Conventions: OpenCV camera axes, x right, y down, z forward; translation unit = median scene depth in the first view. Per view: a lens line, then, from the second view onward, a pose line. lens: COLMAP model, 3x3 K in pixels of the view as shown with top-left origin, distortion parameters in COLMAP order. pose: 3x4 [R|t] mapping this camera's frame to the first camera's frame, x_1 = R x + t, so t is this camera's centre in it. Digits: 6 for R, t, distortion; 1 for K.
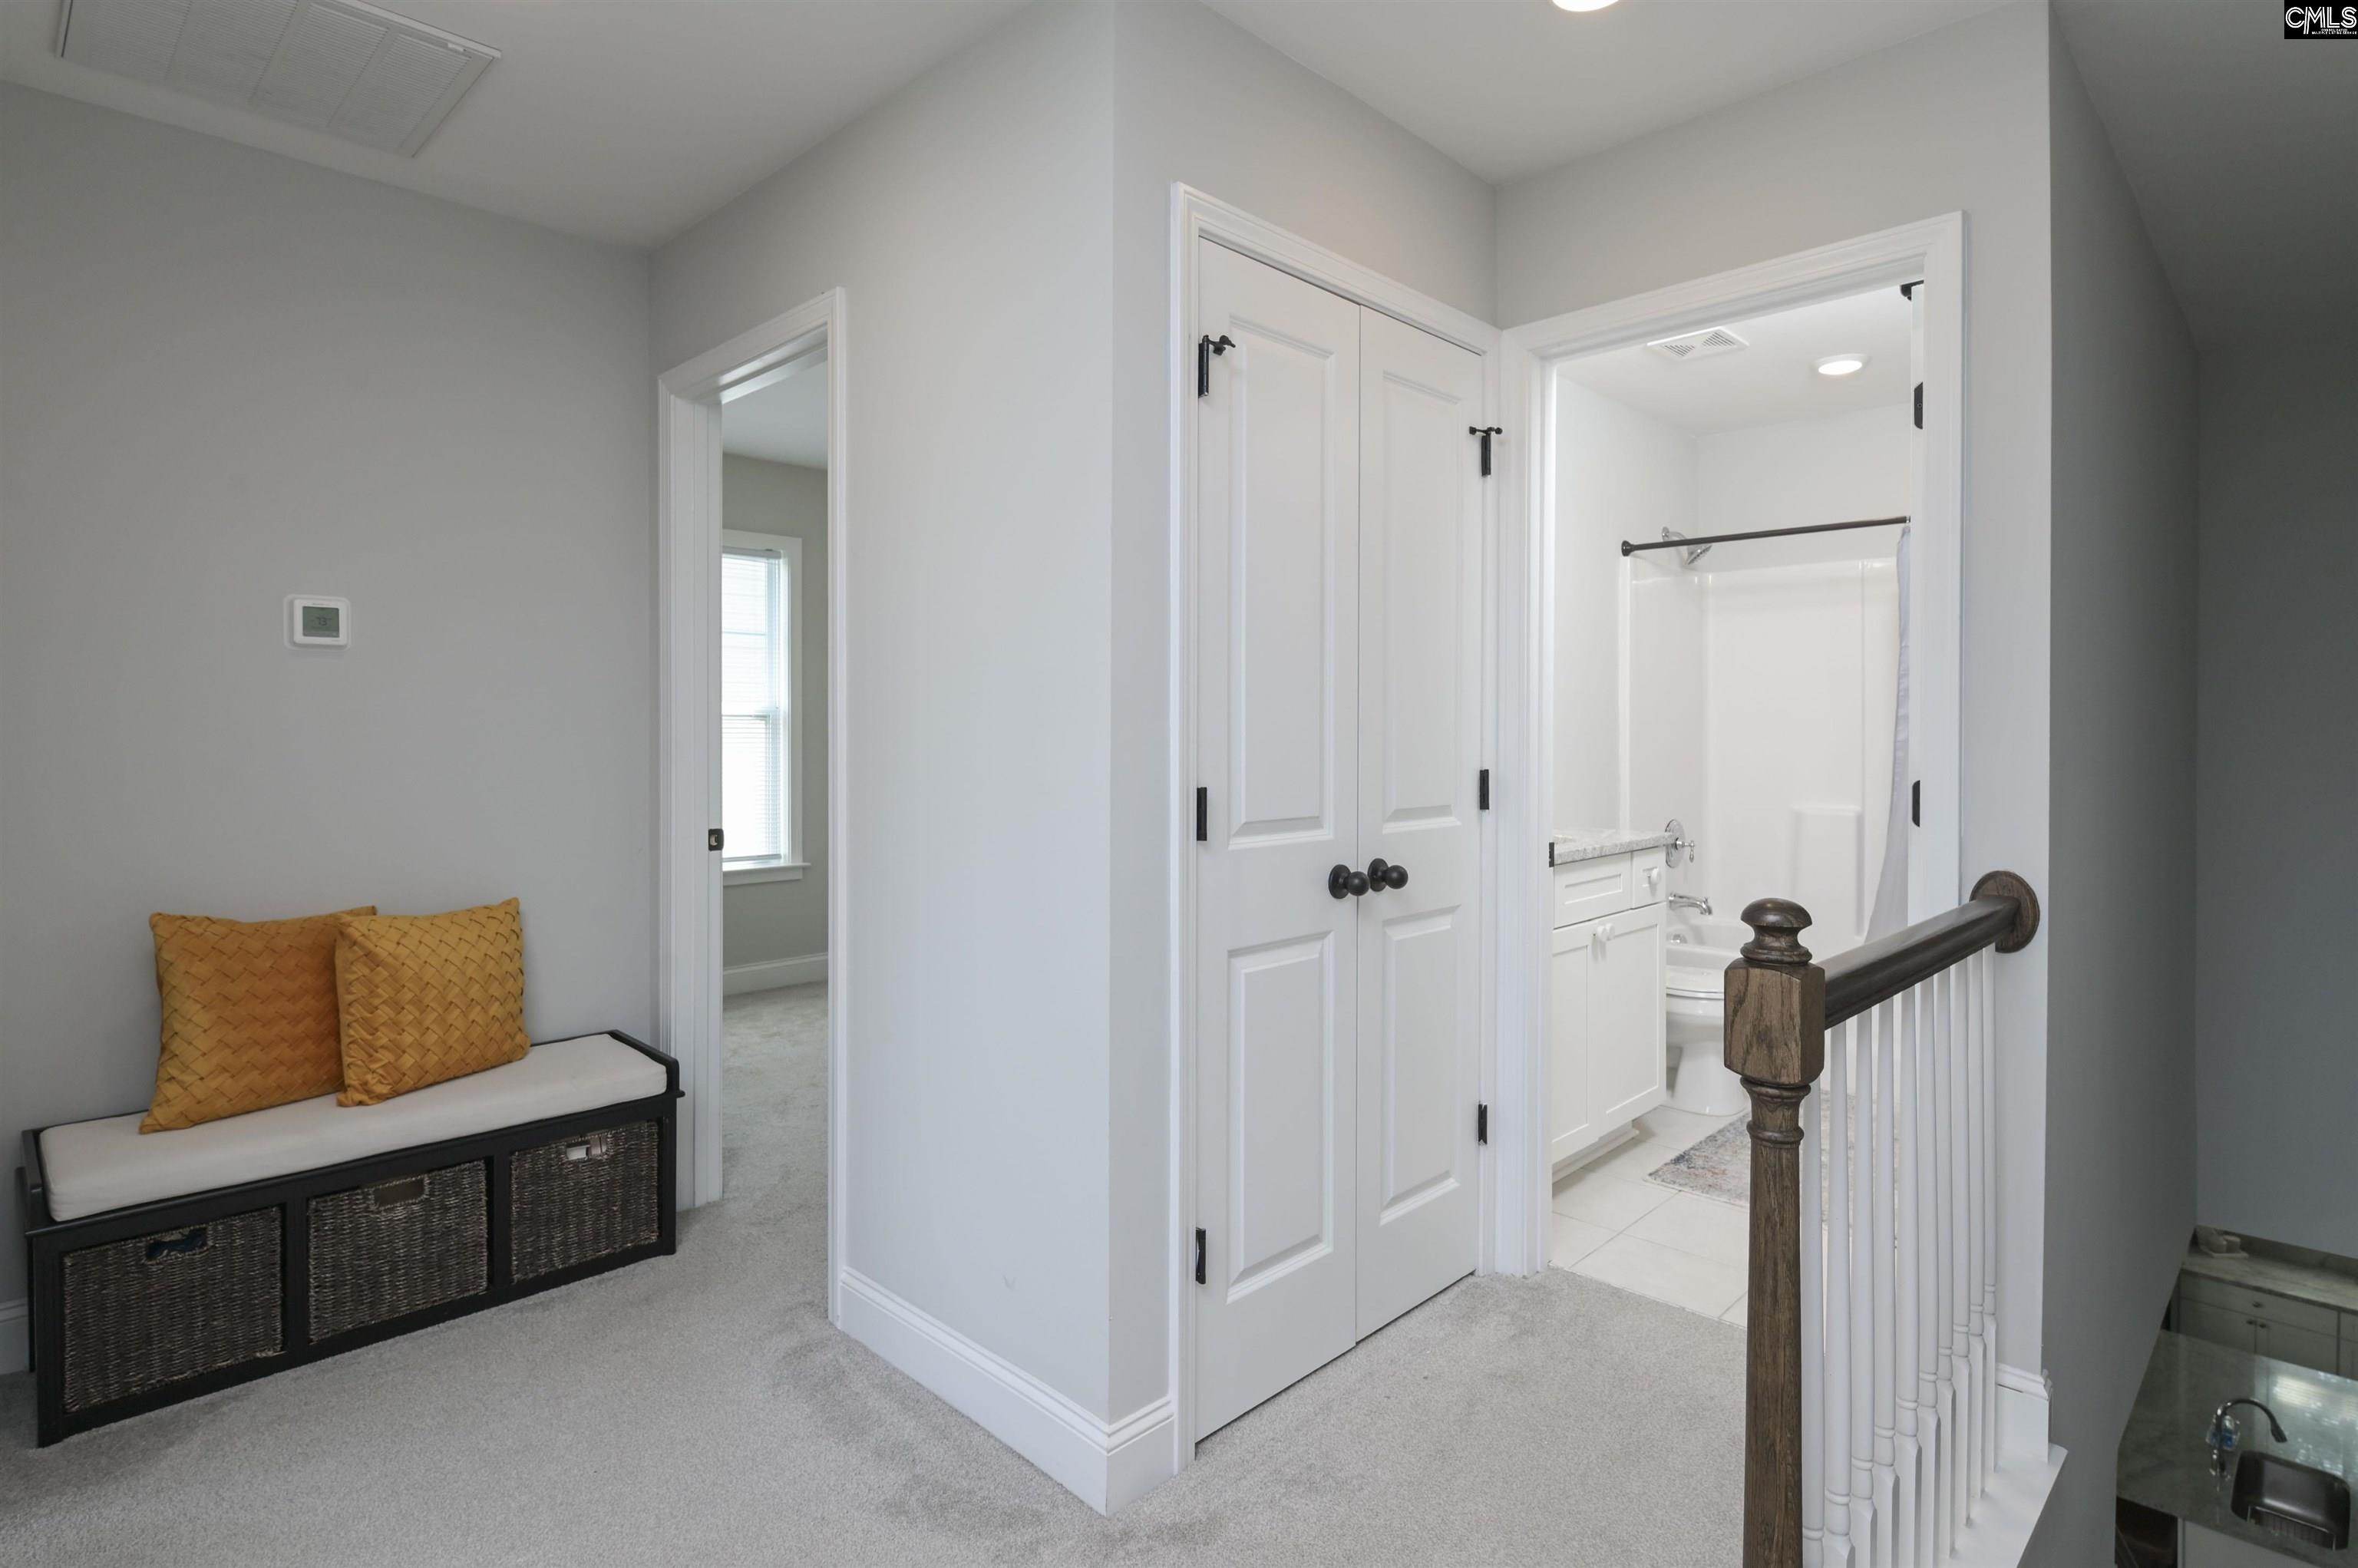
lens RADIAL K [[1223.5, 0, 1190.5], [0, 1223.5, 736.6], [0, 0, 1]] dist [-0.001940, -0.000967]
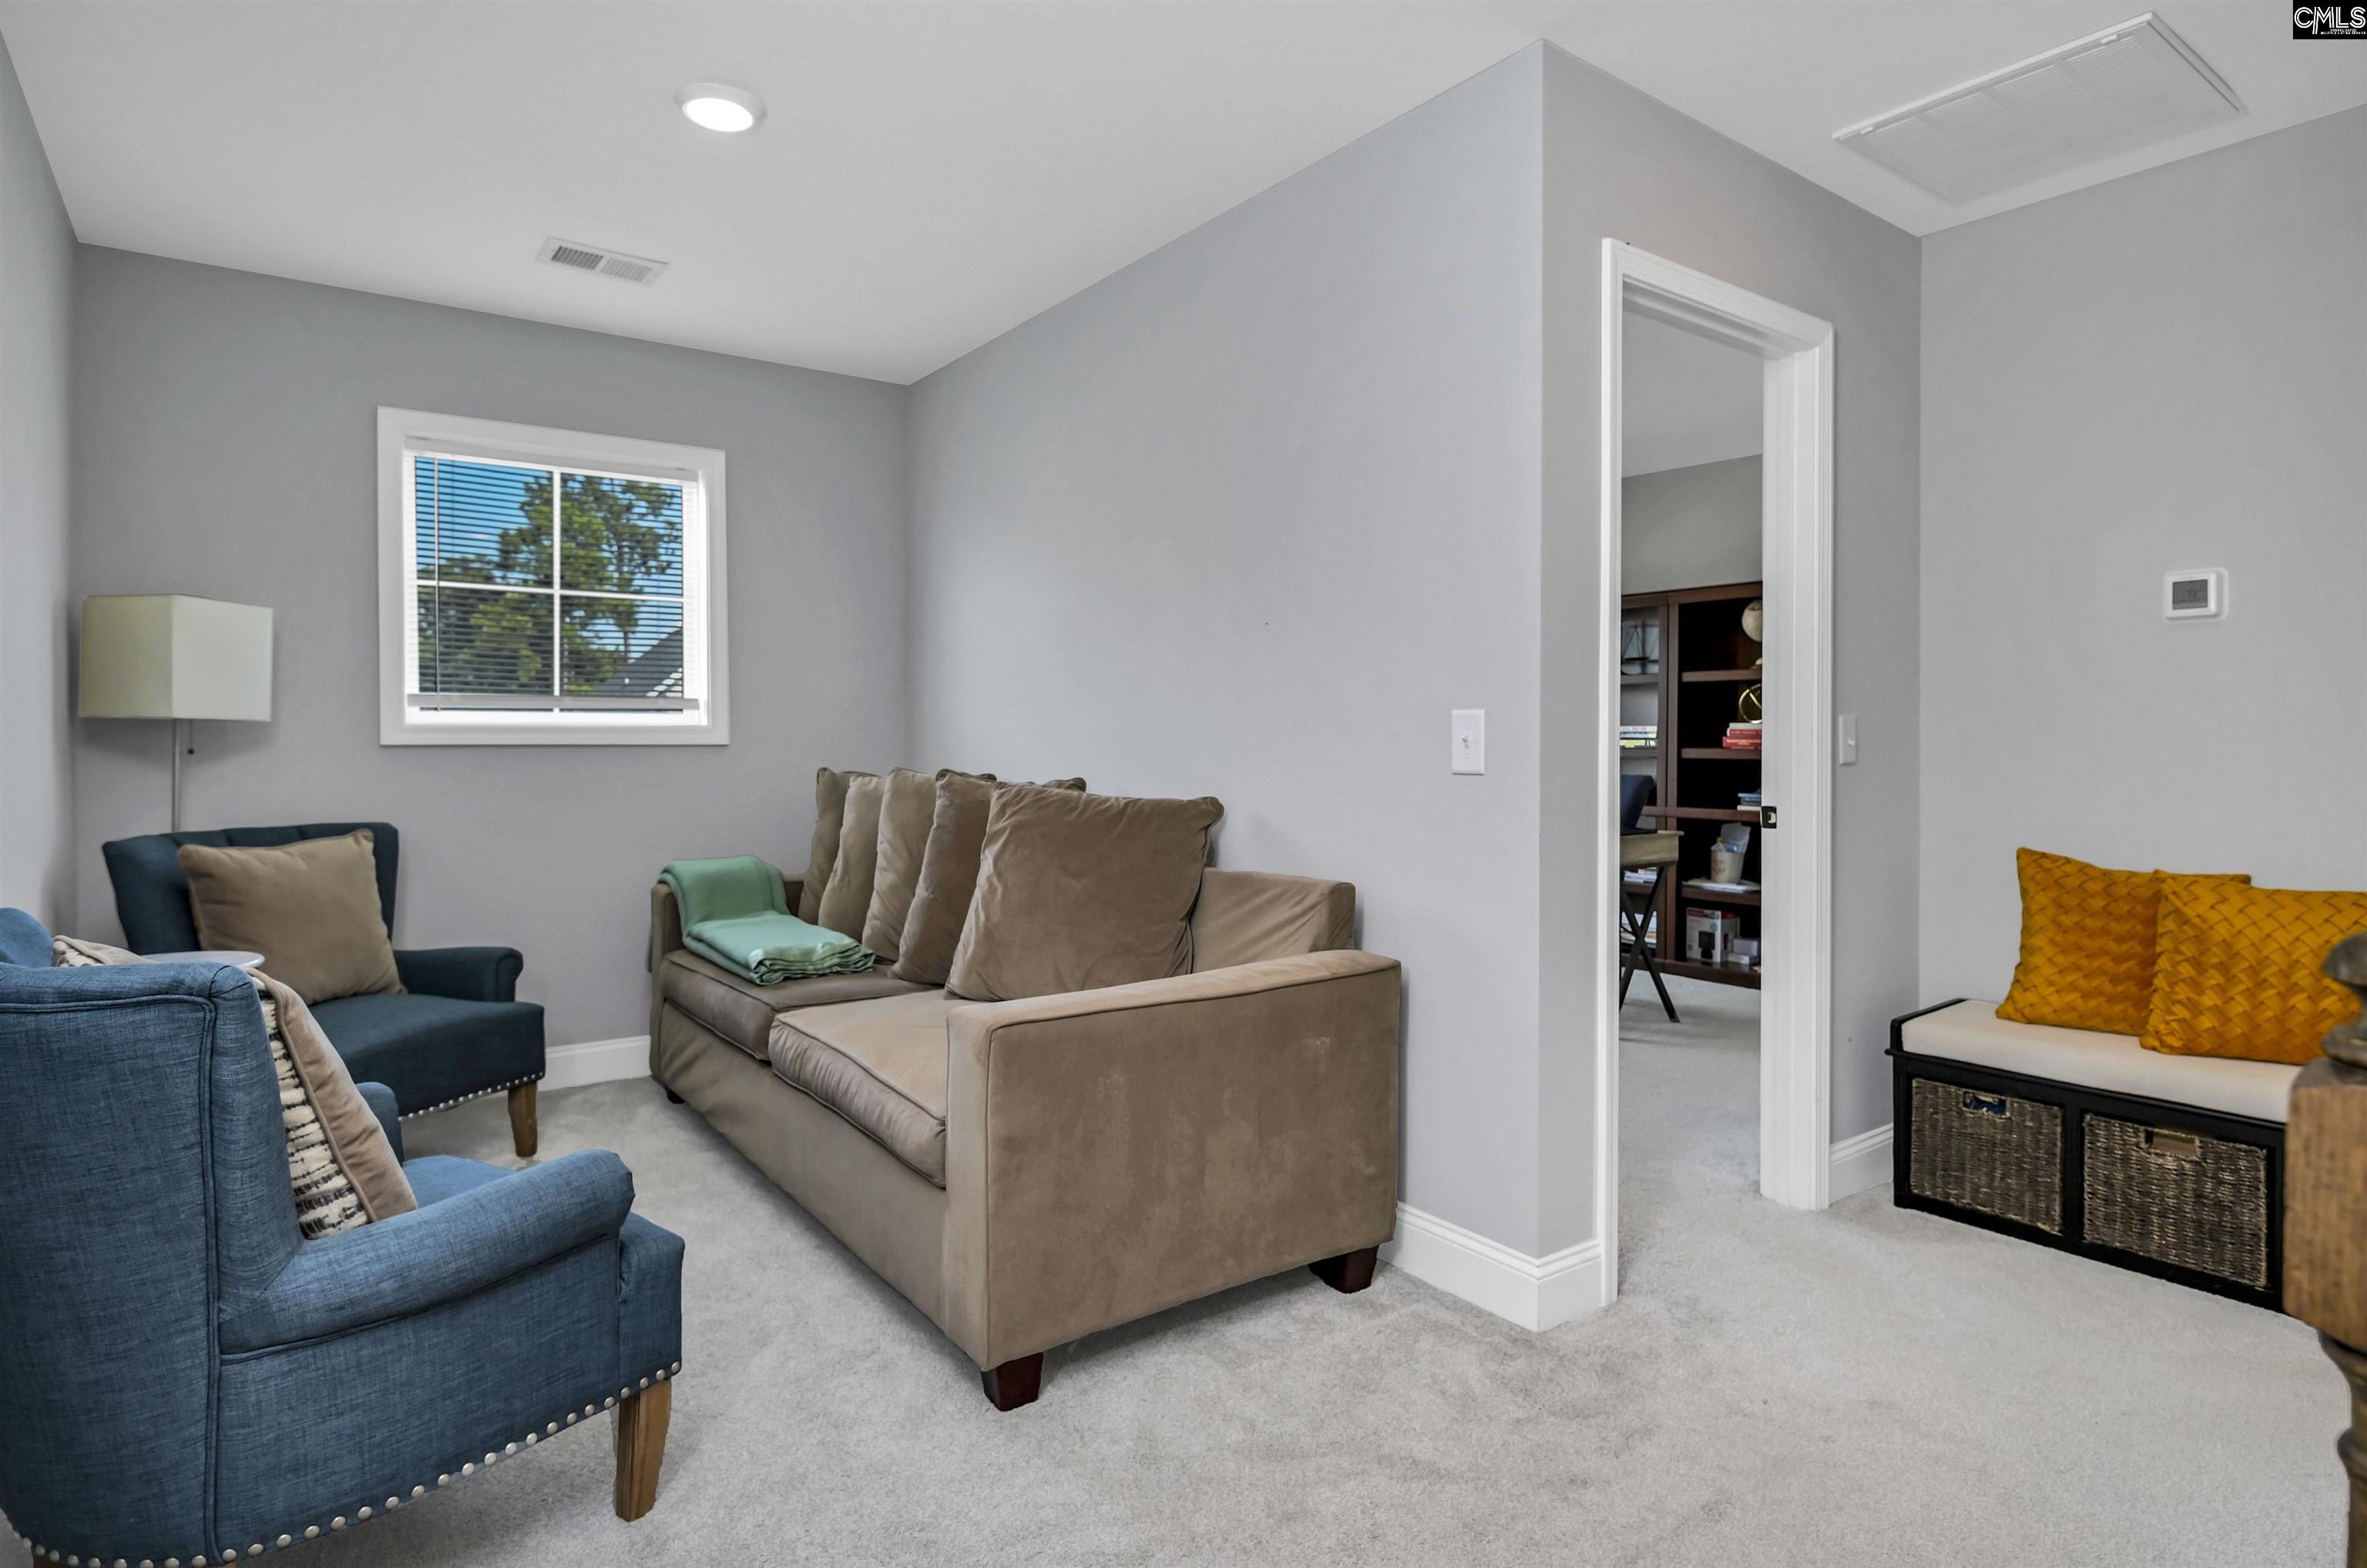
lens RADIAL K [[1228.3, 0, 1195.0], [0, 1228.3, 736.4], [0, 0, 1]] dist [-0.001940, -0.000967]
pose [[-0.156124, -0.002906, -0.987733, 0.494813], [-0.003081, 0.999992, -0.002455, 0.035526], [0.987733, 0.002660, -0.156132, 0.345178]]
